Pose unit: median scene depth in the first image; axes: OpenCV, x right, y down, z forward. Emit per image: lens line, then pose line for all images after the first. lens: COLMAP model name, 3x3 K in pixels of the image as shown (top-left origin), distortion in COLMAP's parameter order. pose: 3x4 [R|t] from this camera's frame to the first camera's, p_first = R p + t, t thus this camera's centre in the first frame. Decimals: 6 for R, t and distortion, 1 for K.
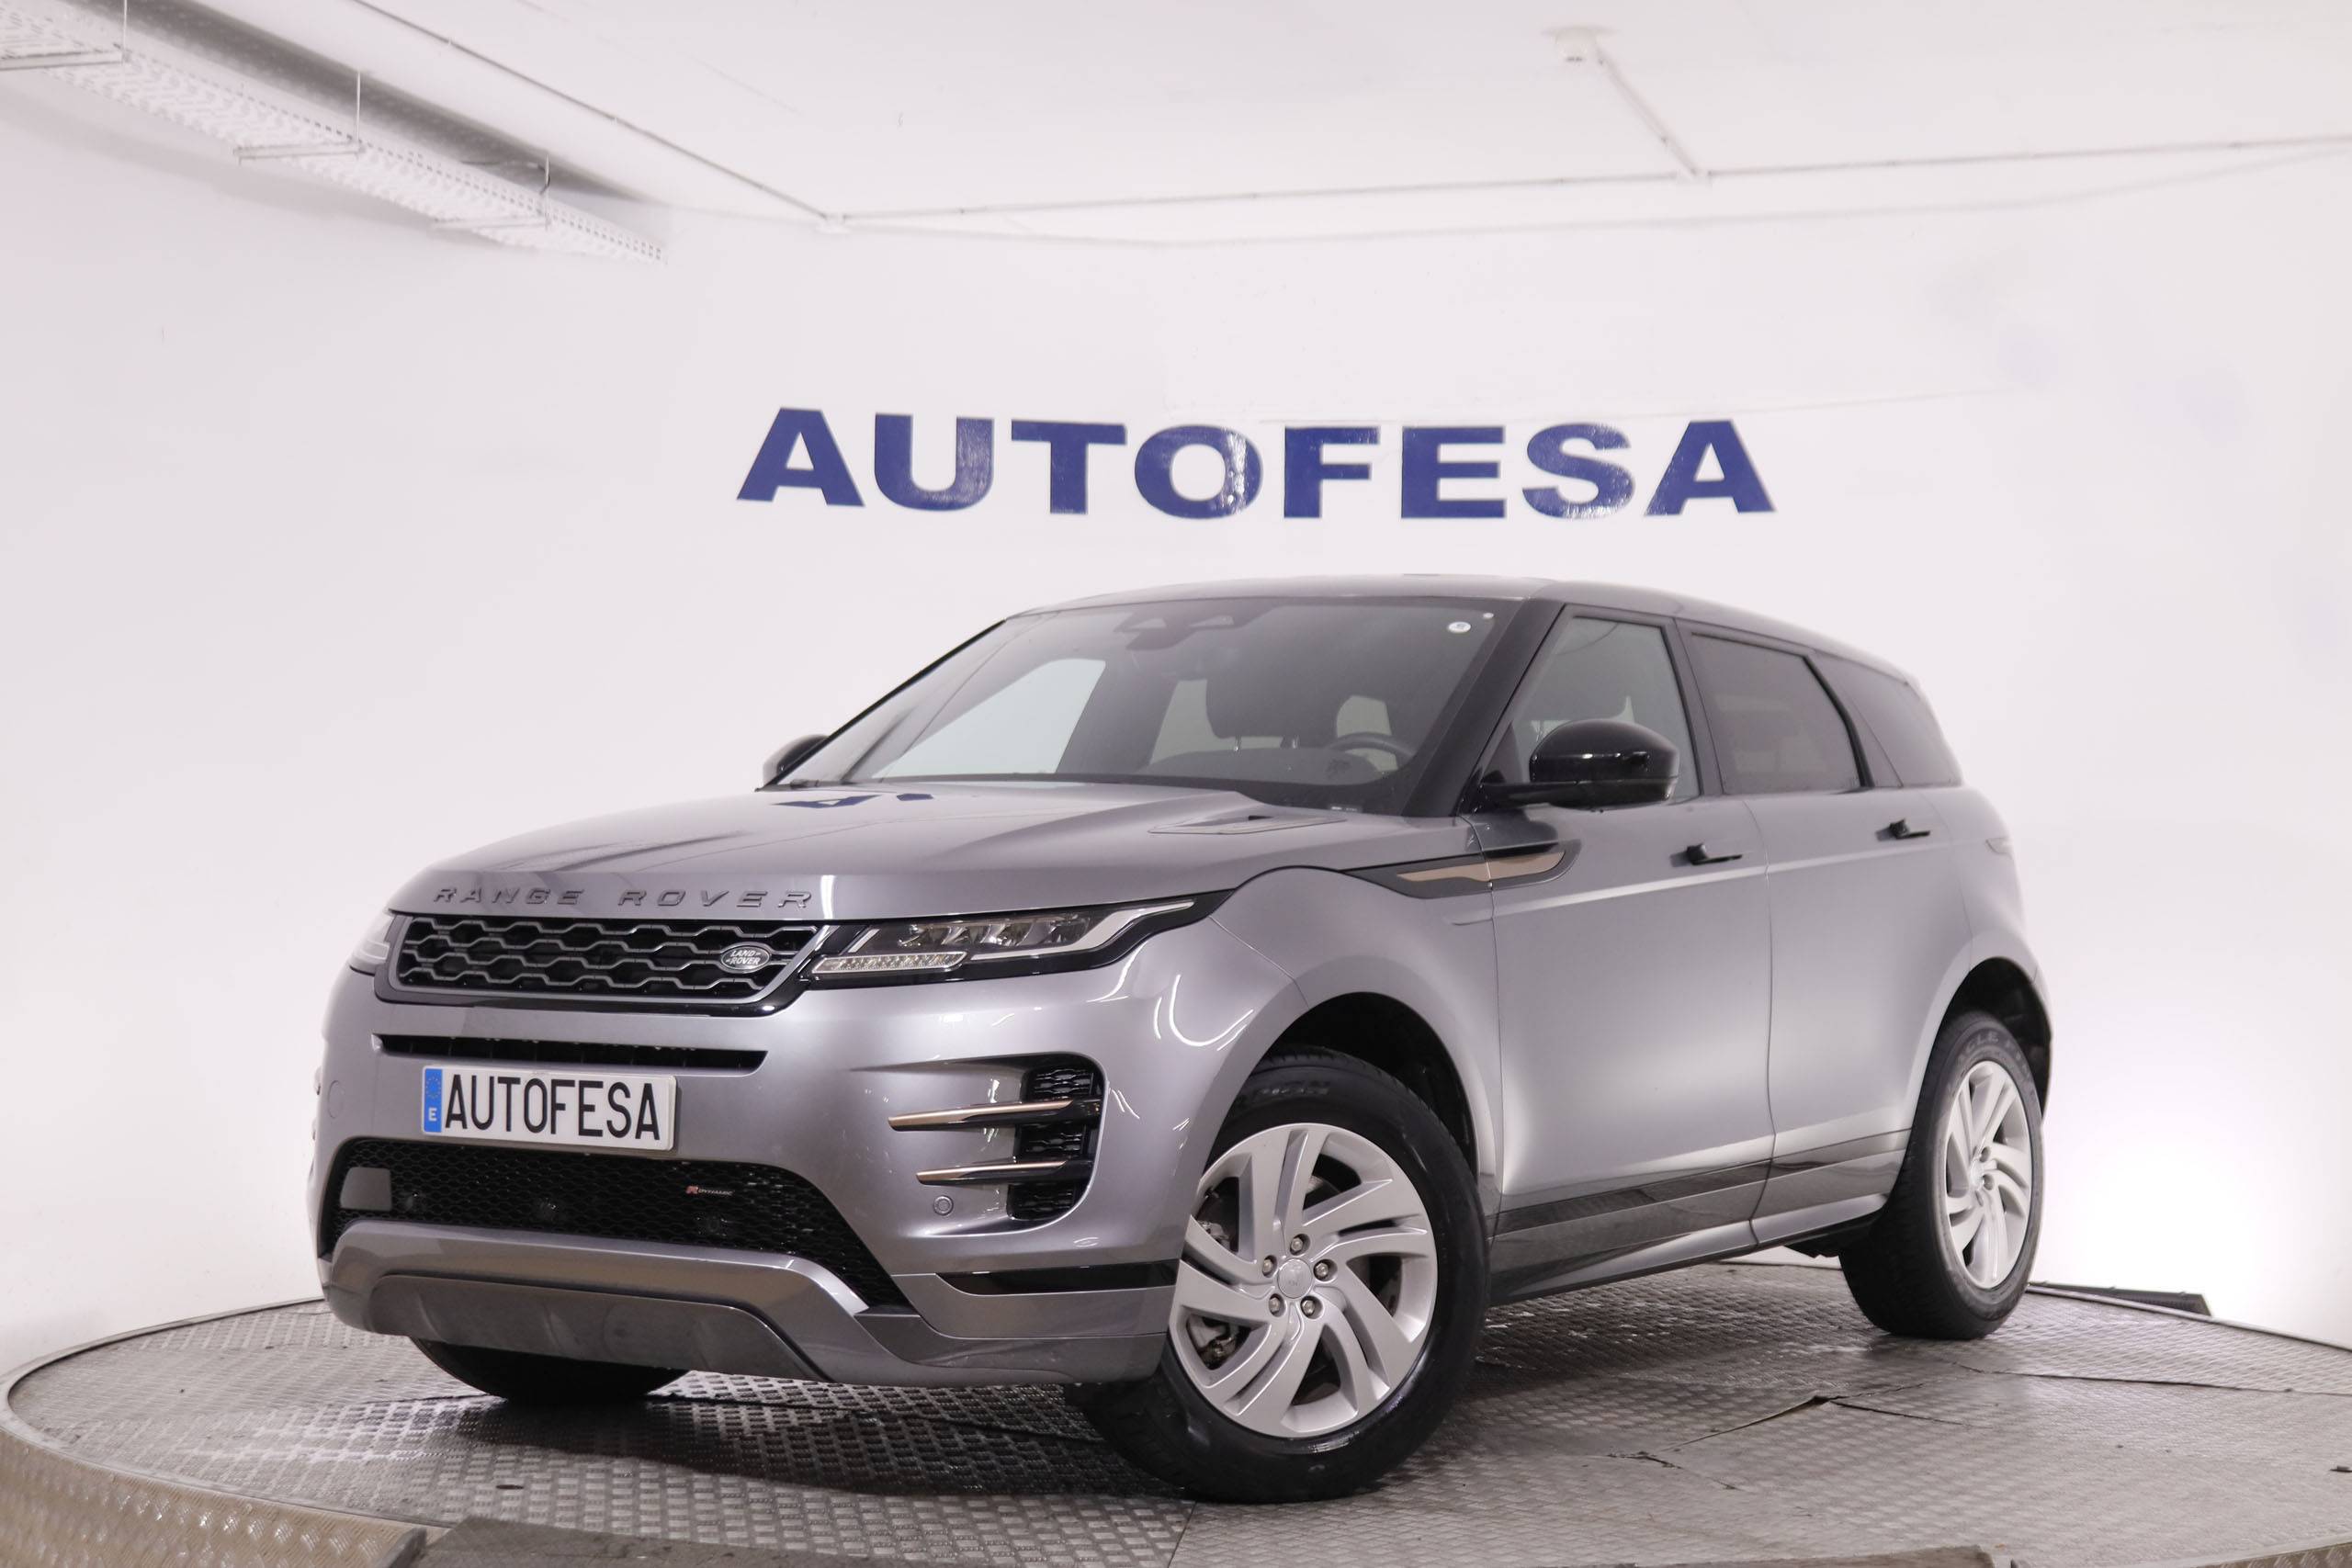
lens RADIAL K [[3868.9, 0, 1176.0], [0, 3868.9, 784.0], [0, 0, 1]] dist [0.016759, 0.133952]
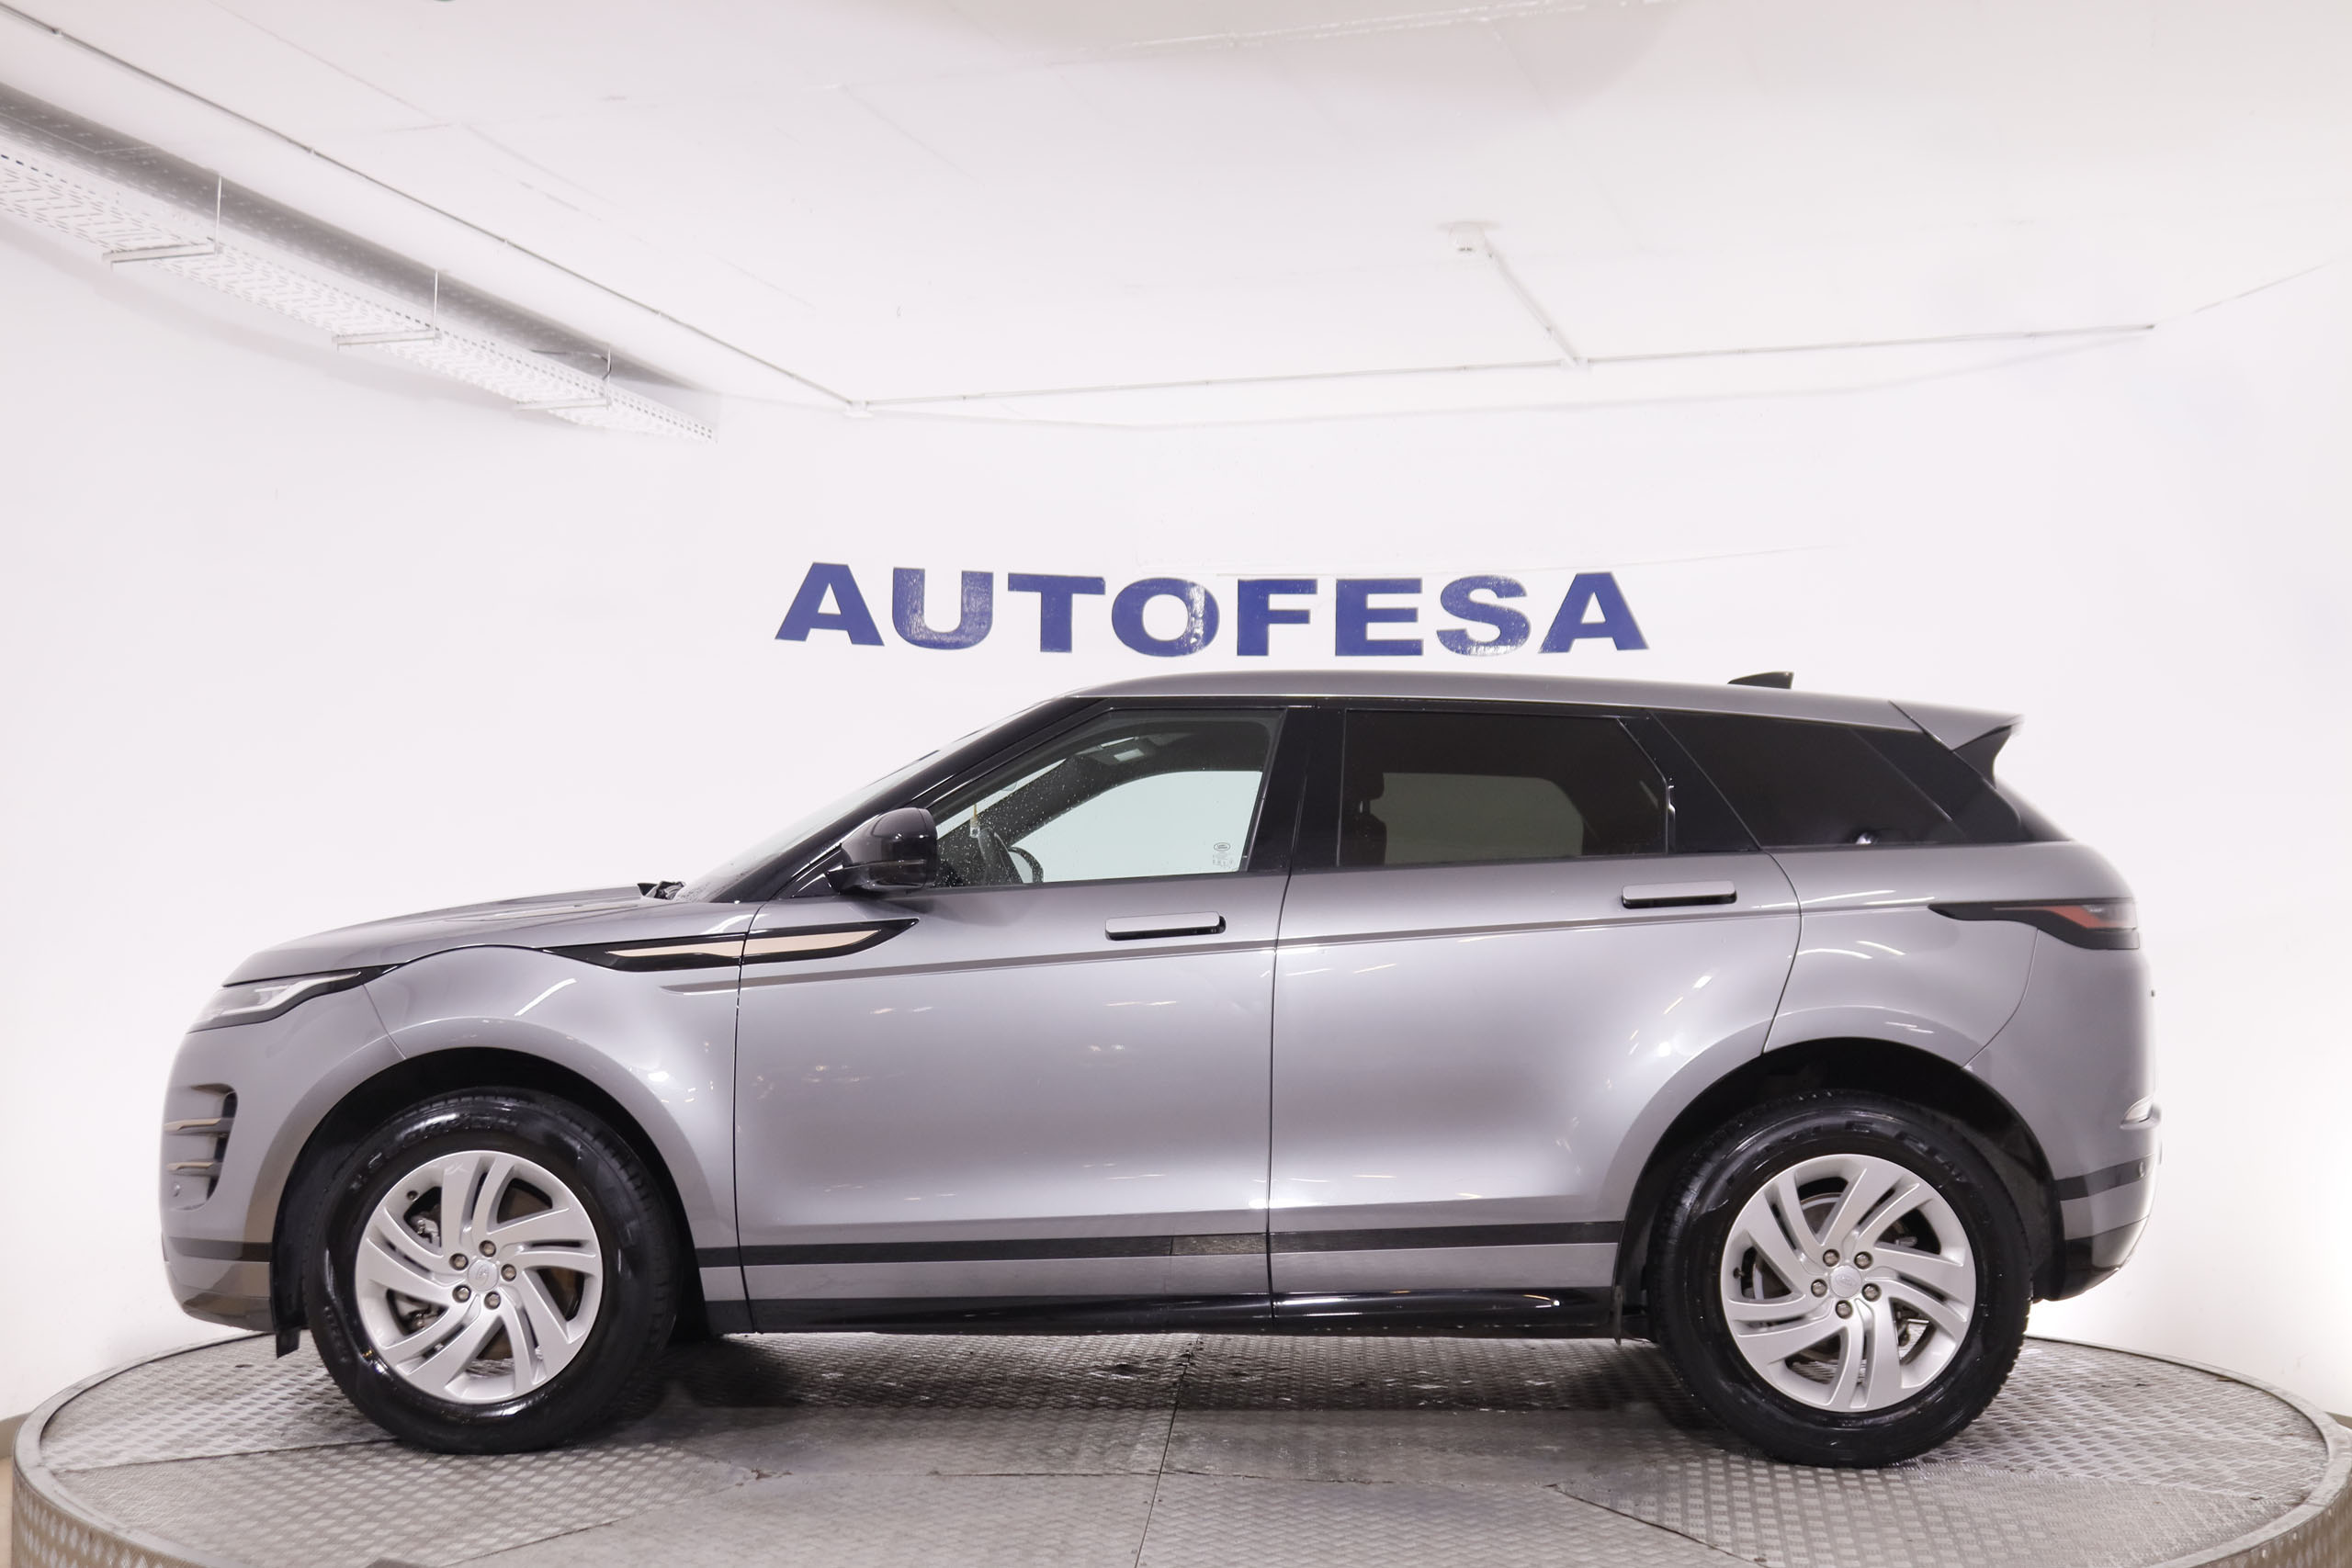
lens RADIAL K [[2937.2, 0, 1176.0], [0, 2937.2, 784.0], [0, 0, 1]] dist [-0.048160, 0.028762]
pose [[0.999919, -0.000343, -0.012723, 0.021257], [-0.000126, 0.999322, -0.036814, 0.004271], [0.012727, 0.036812, 0.999241, 0.100258]]
